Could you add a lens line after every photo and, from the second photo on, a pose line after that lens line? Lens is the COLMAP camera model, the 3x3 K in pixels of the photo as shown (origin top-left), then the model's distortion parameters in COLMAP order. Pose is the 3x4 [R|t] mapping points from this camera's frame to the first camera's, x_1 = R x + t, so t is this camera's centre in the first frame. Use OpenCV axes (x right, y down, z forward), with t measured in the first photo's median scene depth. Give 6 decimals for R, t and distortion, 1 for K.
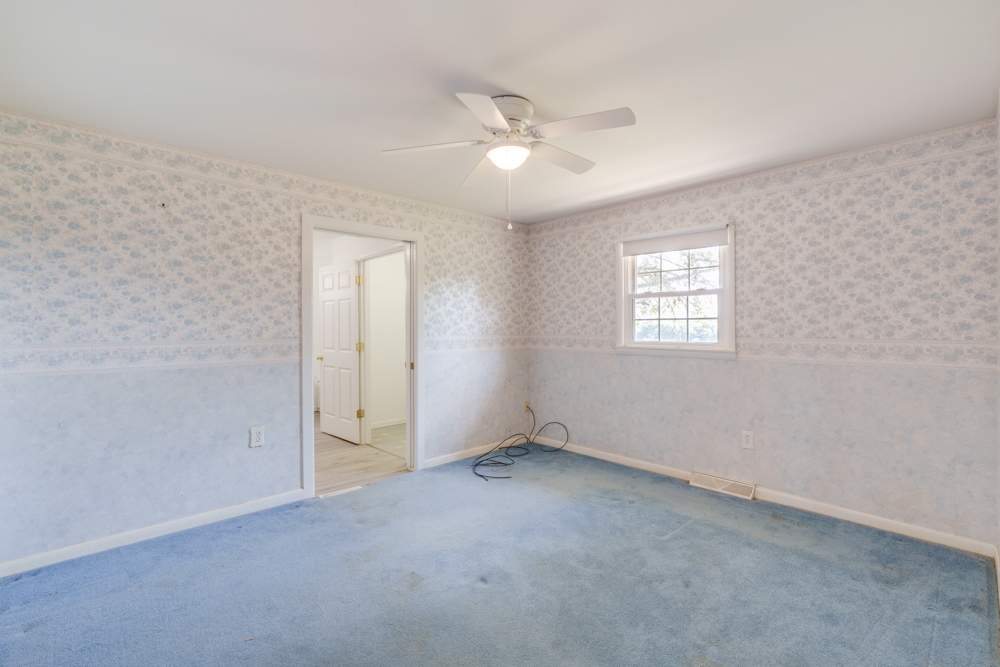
lens RADIAL K [[458.5, 0, 496.8], [0, 458.5, 331.5], [0, 0, 1]] dist [-0.003579, -0.000027]
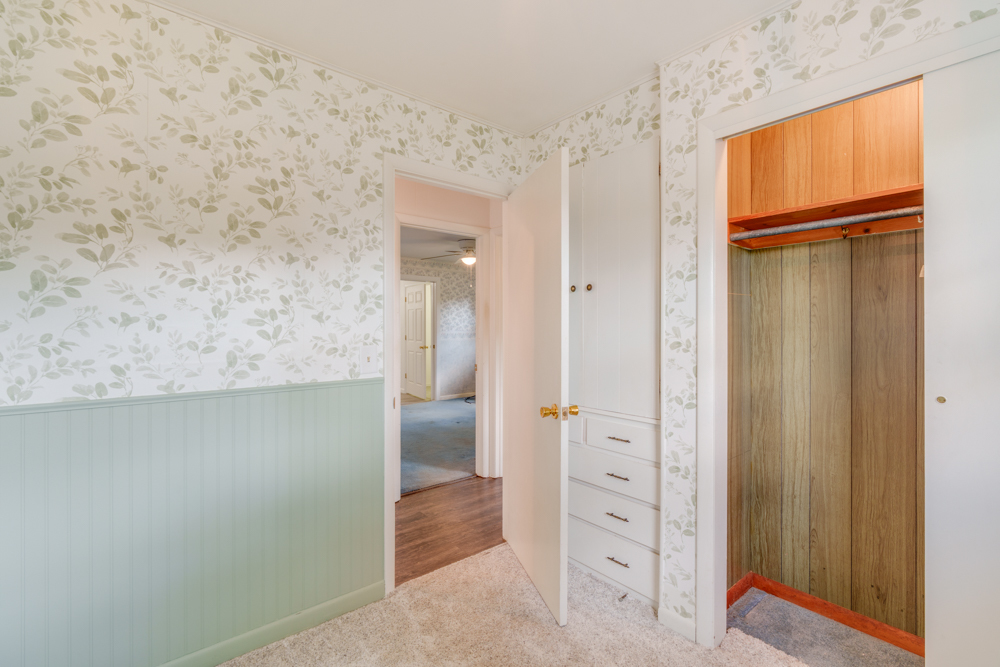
lens RADIAL K [[458.5, 0, 499.2], [0, 458.5, 331.6], [0, 0, 1]] dist [-0.003579, -0.000027]
pose [[0.998740, 0.003983, -0.050025, 0.174459], [-0.003832, 0.999988, 0.003112, 0.004922], [0.050037, -0.002916, 0.998743, -0.855712]]
